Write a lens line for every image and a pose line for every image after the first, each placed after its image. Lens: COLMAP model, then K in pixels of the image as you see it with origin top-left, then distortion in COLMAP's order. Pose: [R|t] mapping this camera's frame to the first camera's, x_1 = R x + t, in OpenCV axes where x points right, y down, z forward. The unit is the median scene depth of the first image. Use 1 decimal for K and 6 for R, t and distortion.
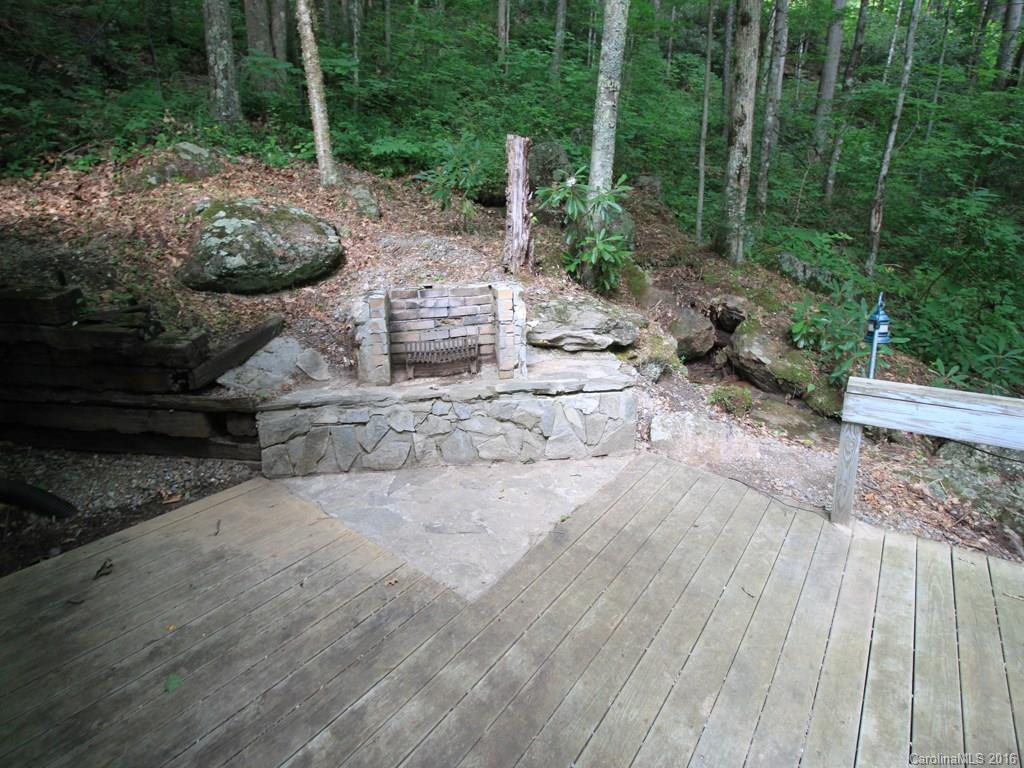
lens RADIAL K [[515.1, 0, 510.5], [0, 515.1, 381.0], [0, 0, 1]] dist [-0.019714, -0.000626]
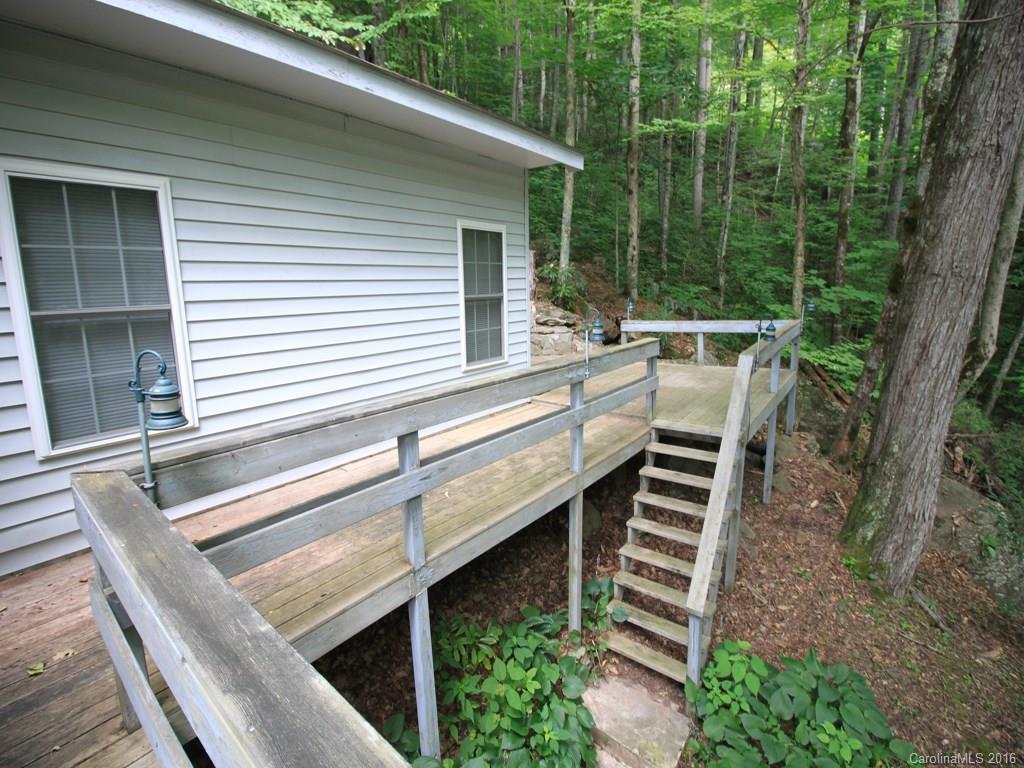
lens RADIAL K [[467.2, 0, 508.4], [0, 467.2, 381.8], [0, 0, 1]] dist [-0.002346, -0.000420]
pose [[0.999968, -0.002667, -0.007557, -0.080405], [0.001959, 0.995729, -0.092307, 0.394981], [0.007771, 0.092289, 0.995702, -1.242361]]
